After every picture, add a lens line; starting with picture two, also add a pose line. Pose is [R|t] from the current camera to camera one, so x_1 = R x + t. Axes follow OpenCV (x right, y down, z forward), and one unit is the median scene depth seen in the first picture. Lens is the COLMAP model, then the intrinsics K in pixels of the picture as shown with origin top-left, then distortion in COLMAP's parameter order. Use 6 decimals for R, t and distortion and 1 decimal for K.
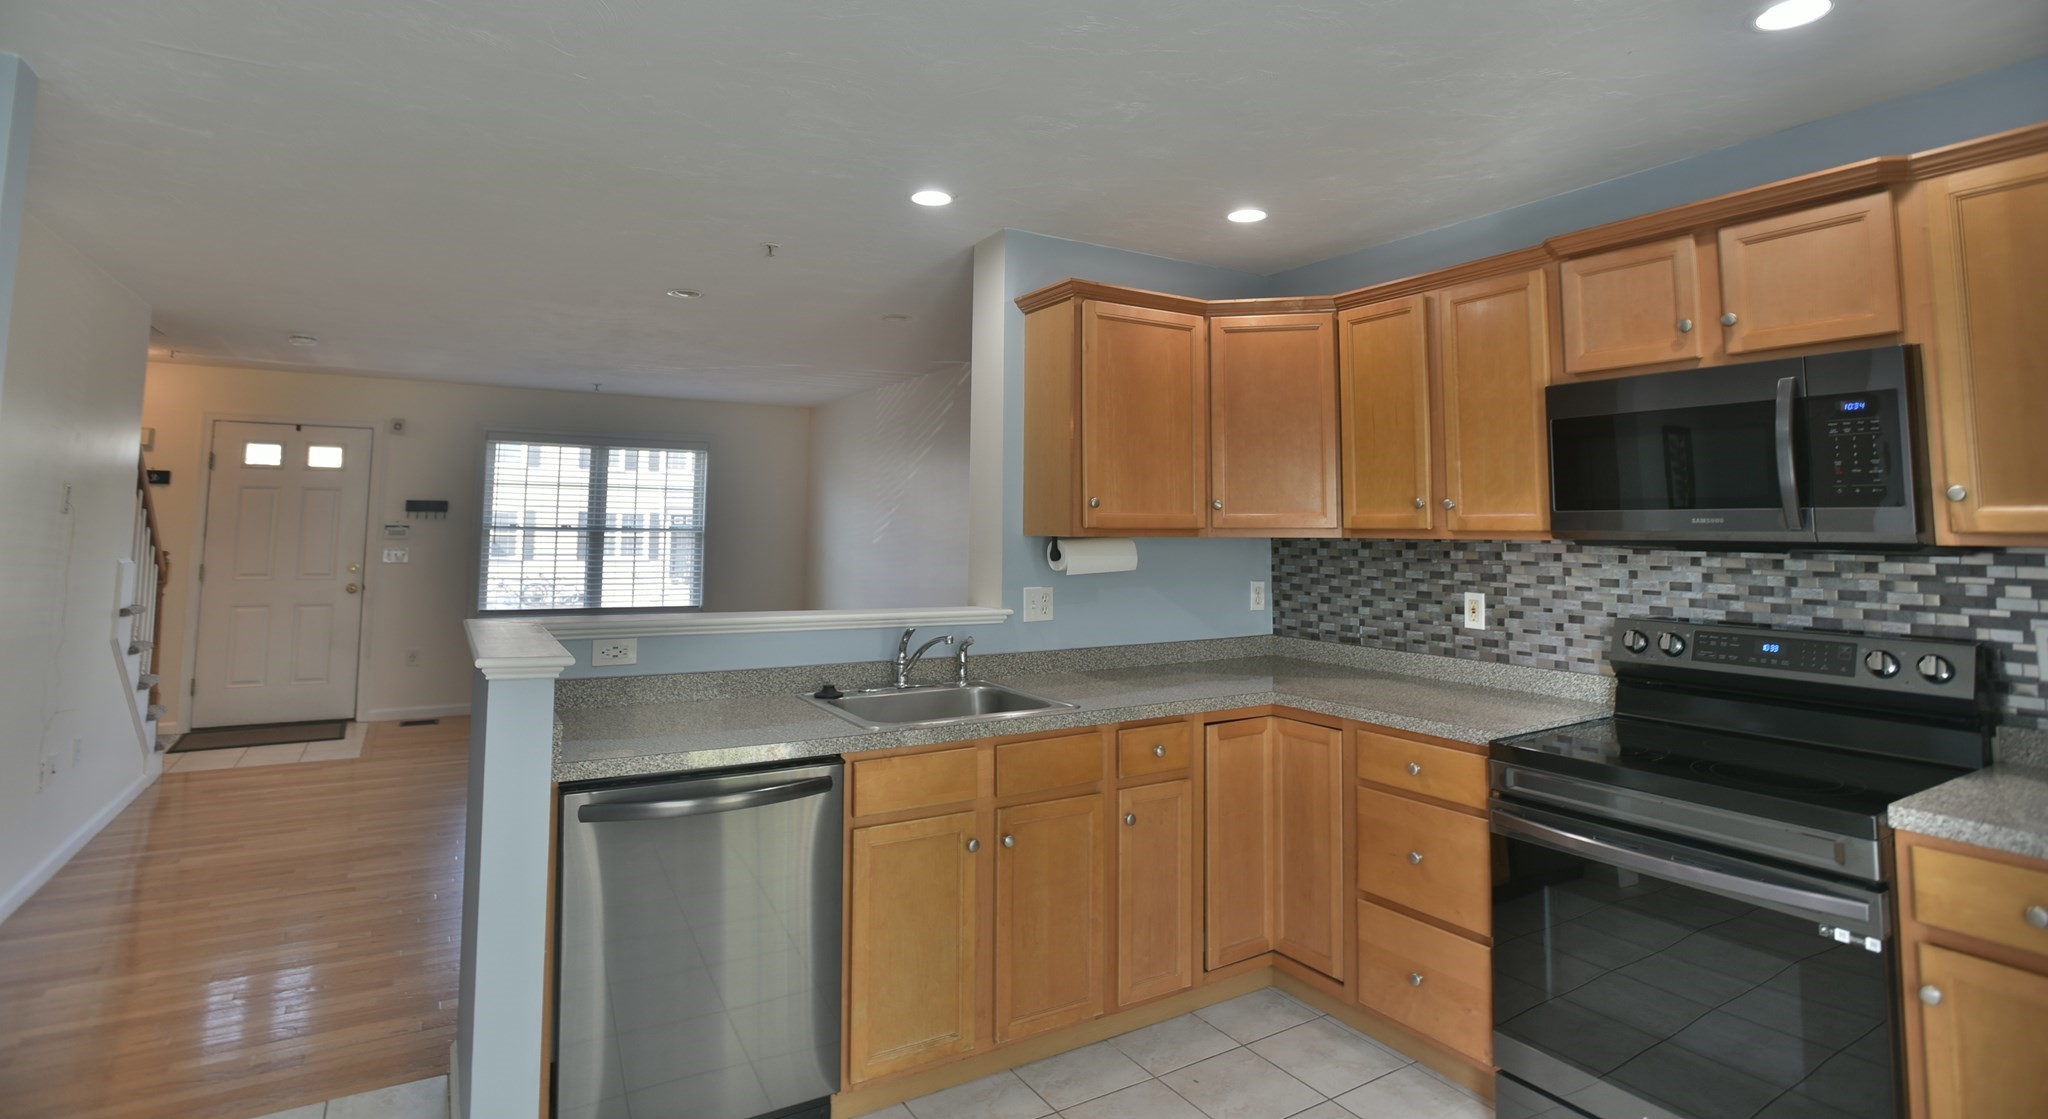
lens RADIAL K [[991.5, 0, 978.4], [0, 991.5, 448.7], [0, 0, 1]] dist [-0.047638, 0.004485]
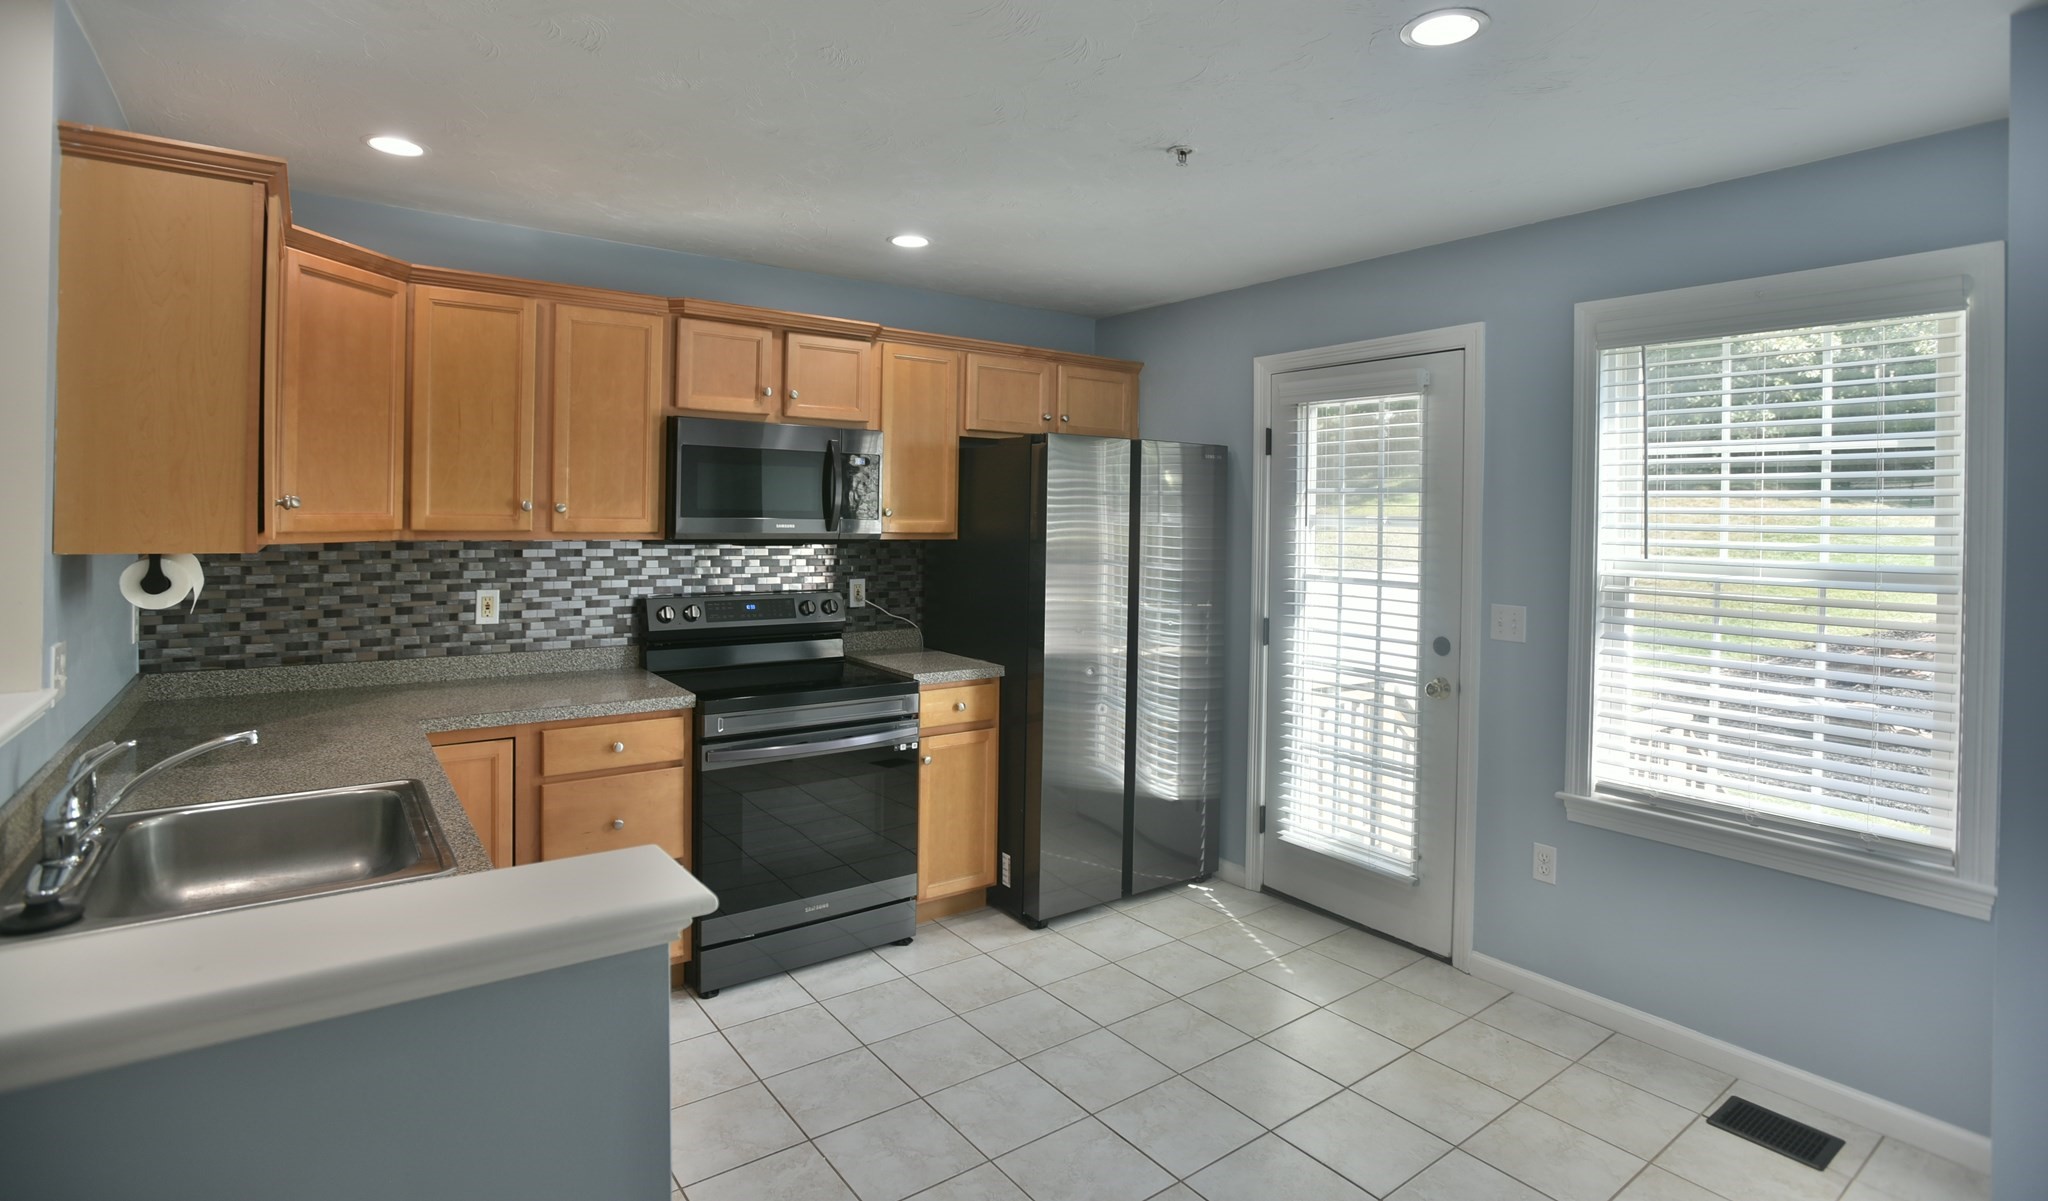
lens RADIAL K [[985.5, 0, 1045.6], [0, 985.5, 522.4], [0, 0, 1]] dist [-0.016747, 0.001761]
pose [[-0.111372, -0.011575, 0.993711, -0.589427], [-0.090755, 0.995872, 0.001429, 0.021578], [-0.989626, -0.090026, -0.111963, 0.539623]]
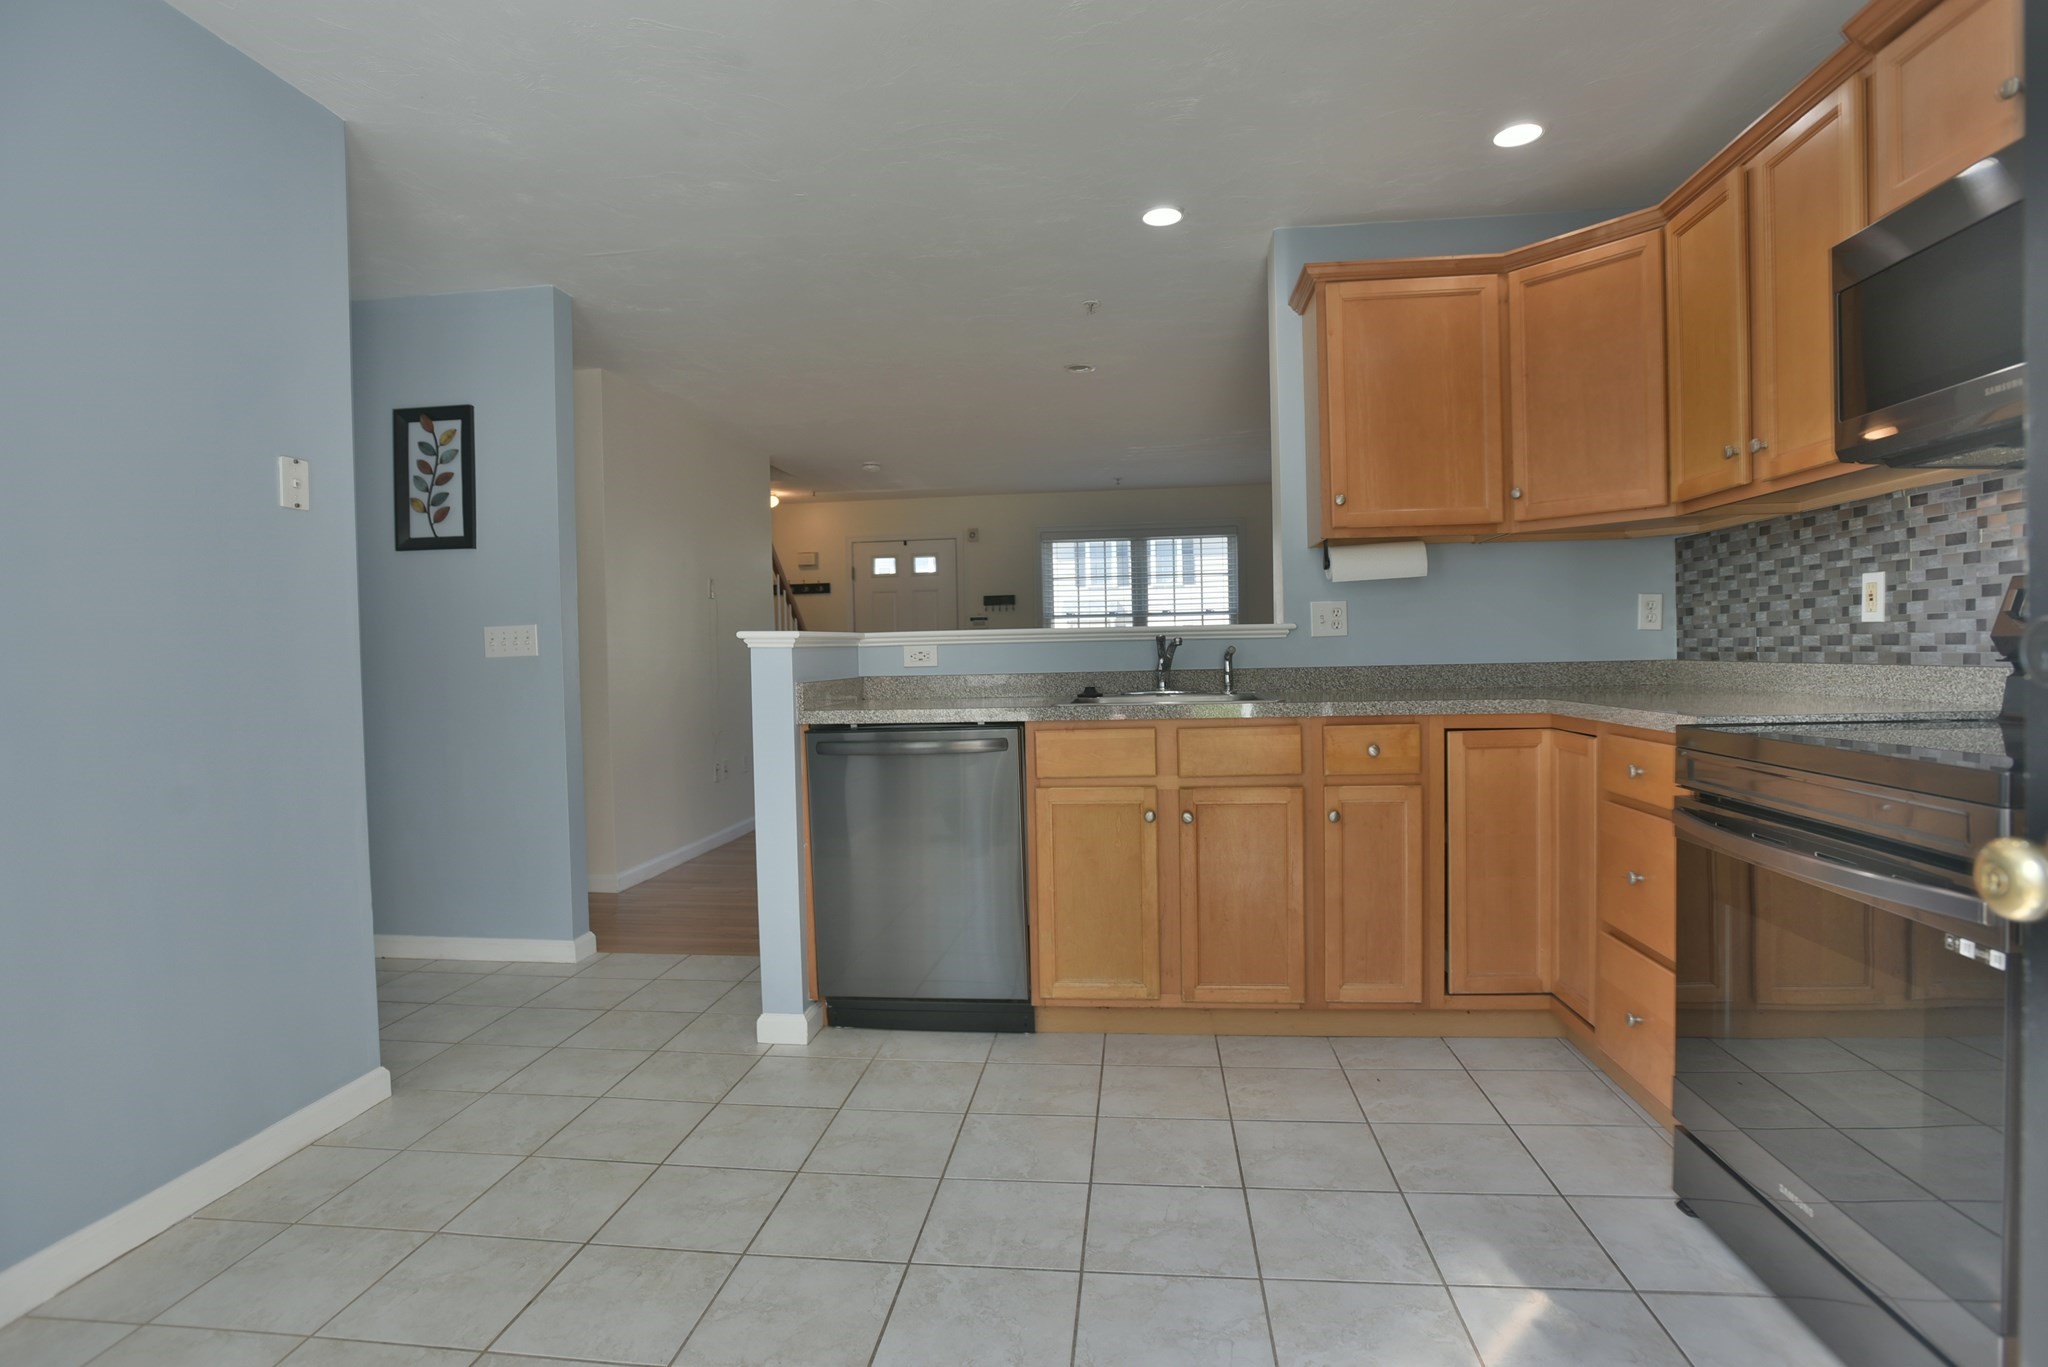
lens RADIAL K [[1016.0, 0, 1009.2], [0, 1016.0, 682.8], [0, 0, 1]] dist [-0.026282, 0.002833]
pose [[0.802616, -0.004708, -0.596478, 0.433693], [0.072715, 0.993283, 0.090005, 0.115349], [0.592048, -0.115612, 0.797567, 0.021701]]
